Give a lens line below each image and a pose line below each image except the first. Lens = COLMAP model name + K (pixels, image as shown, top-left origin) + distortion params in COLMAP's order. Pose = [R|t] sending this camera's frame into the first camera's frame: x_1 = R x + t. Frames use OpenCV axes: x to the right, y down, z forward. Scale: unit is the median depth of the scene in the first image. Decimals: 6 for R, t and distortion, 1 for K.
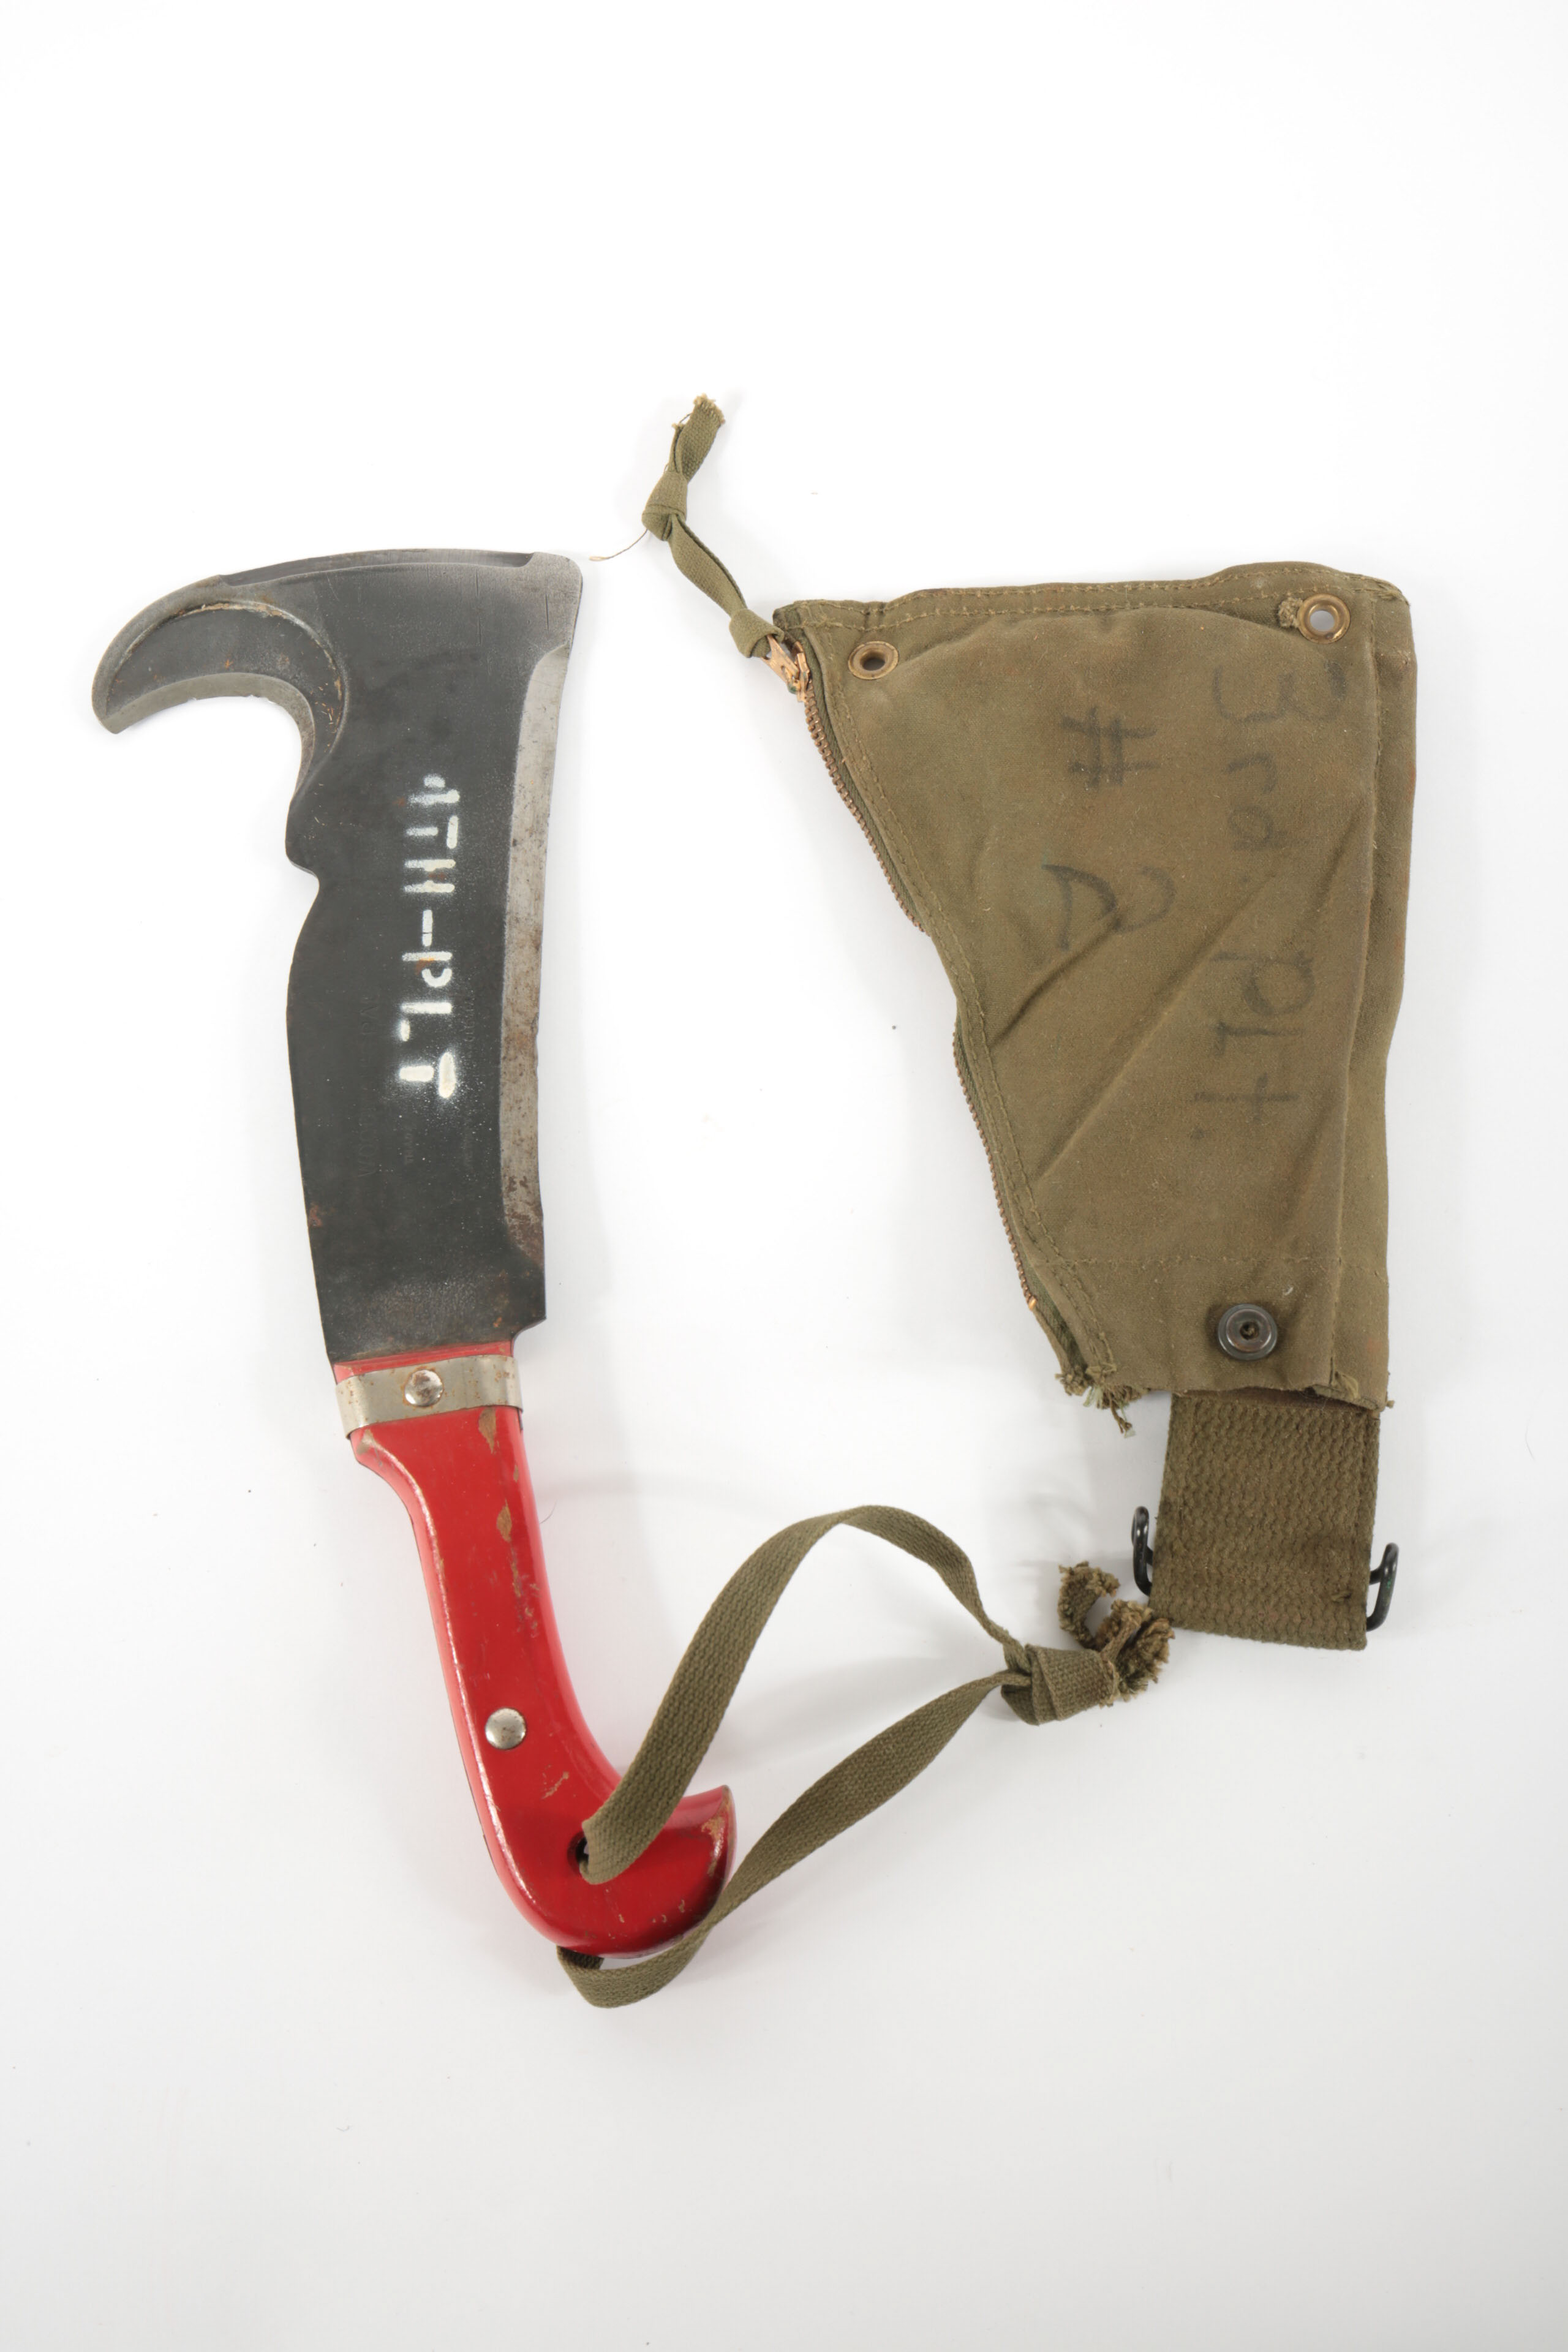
lens RADIAL K [[2191.1, 0, 784.0], [0, 2191.1, 1176.0], [0, 0, 1]] dist [0.030622, -0.003542]
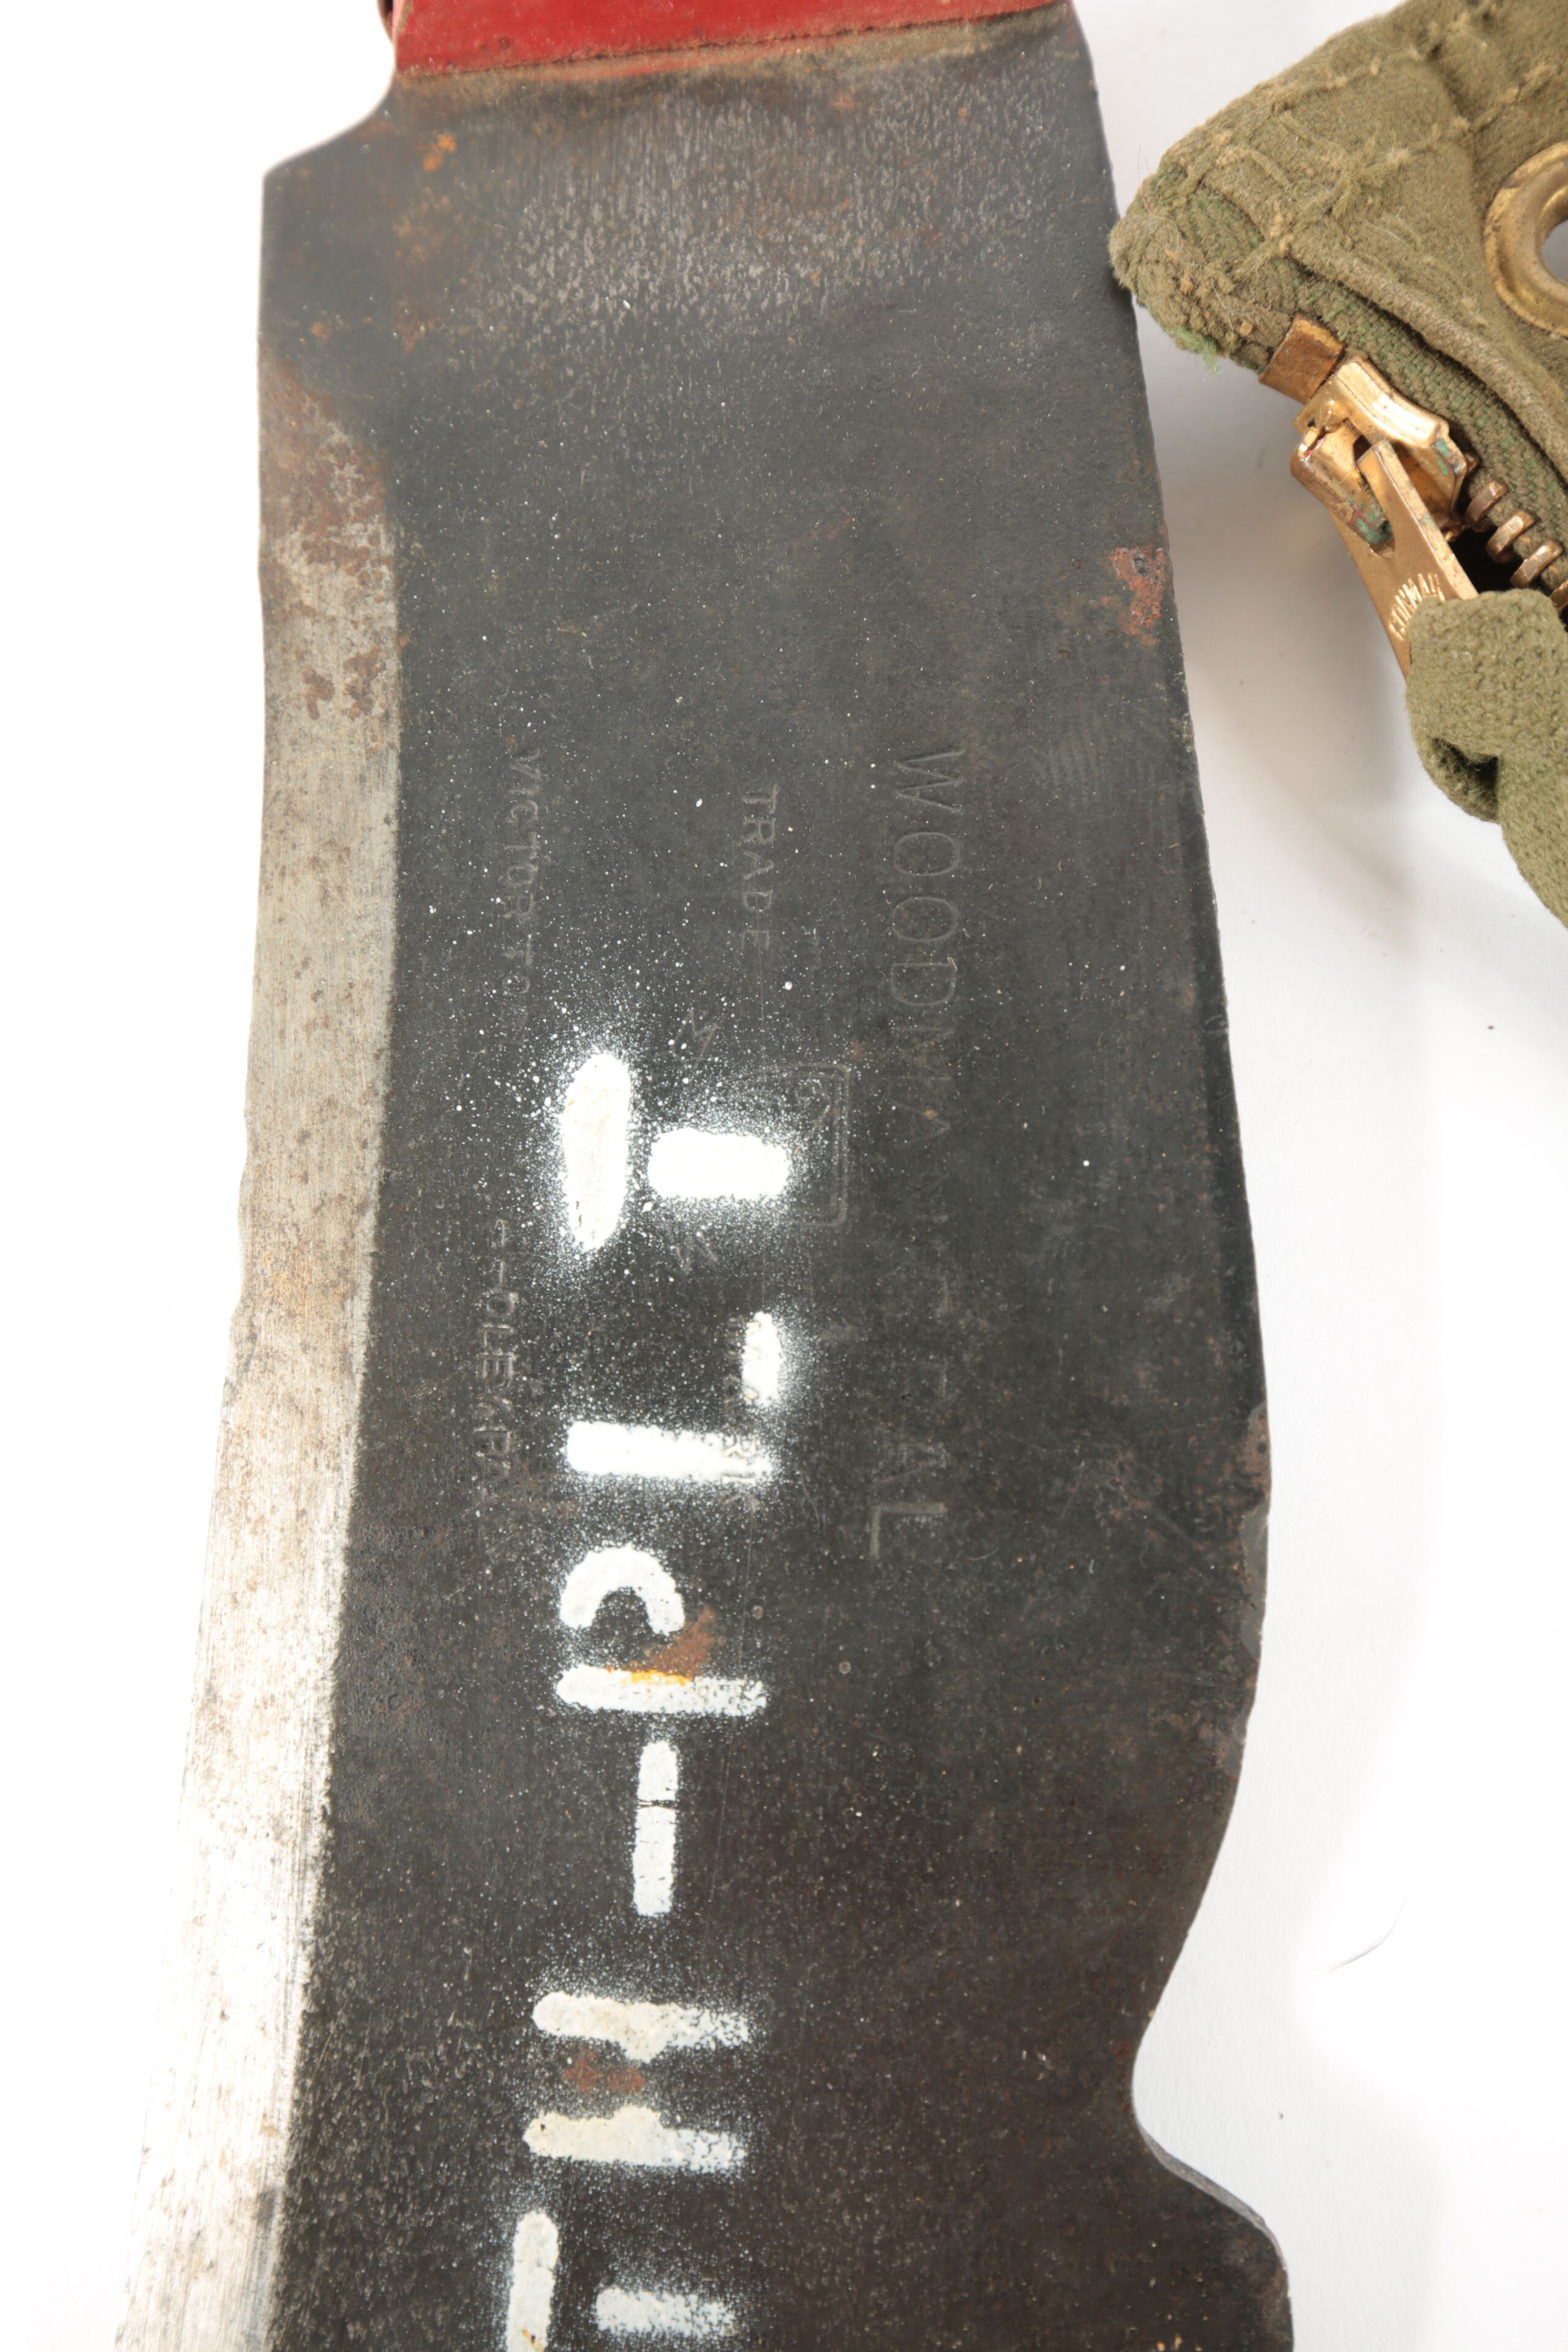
lens RADIAL K [[2191.1, 0, 784.0], [0, 2191.1, 1176.0], [0, 0, 1]] dist [0.030622, -0.003542]
pose [[-0.990731, -0.059638, 0.122044, -0.199040], [0.101615, -0.921632, 0.374525, -0.134315], [0.090143, 0.383455, 0.919150, 0.757329]]
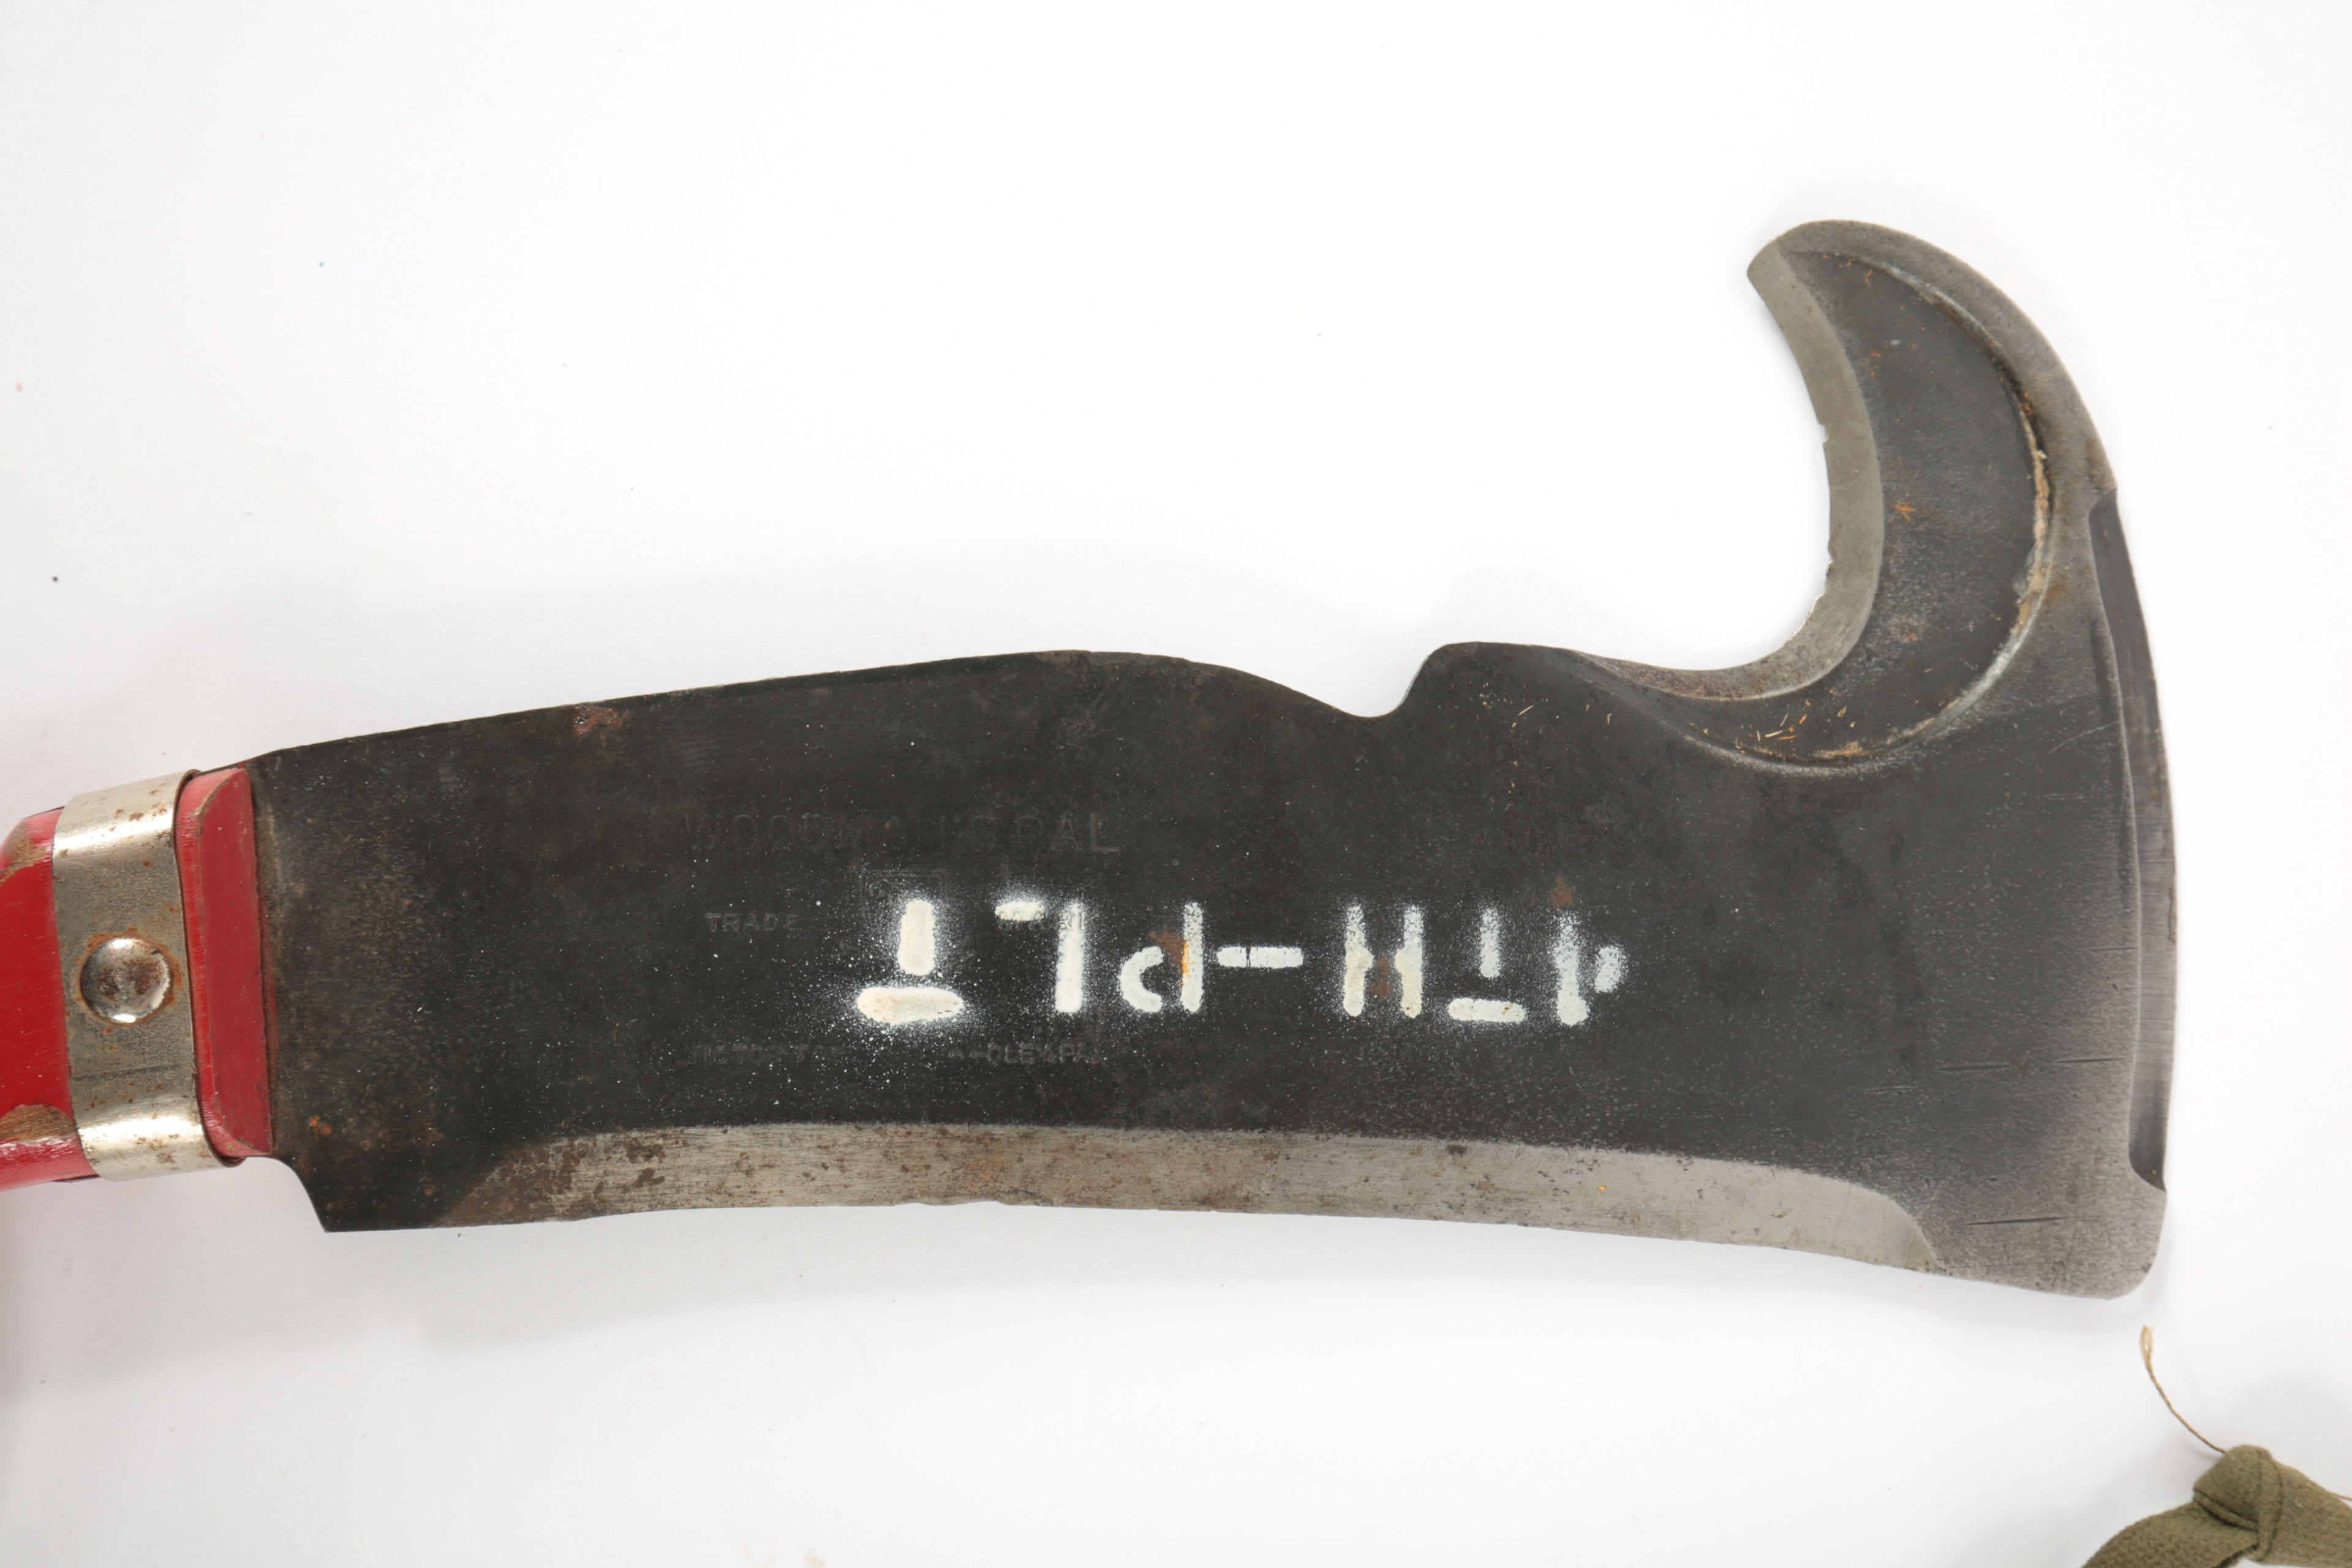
lens RADIAL K [[2191.1, 0, 1176.0], [0, 2191.1, 784.0], [0, 0, 1]] dist [0.030622, -0.003542]
pose [[-0.037546, 0.997399, -0.061523, -0.168748], [-0.980007, -0.024714, 0.197420, -0.183399], [0.195386, 0.067706, 0.978387, 0.548248]]
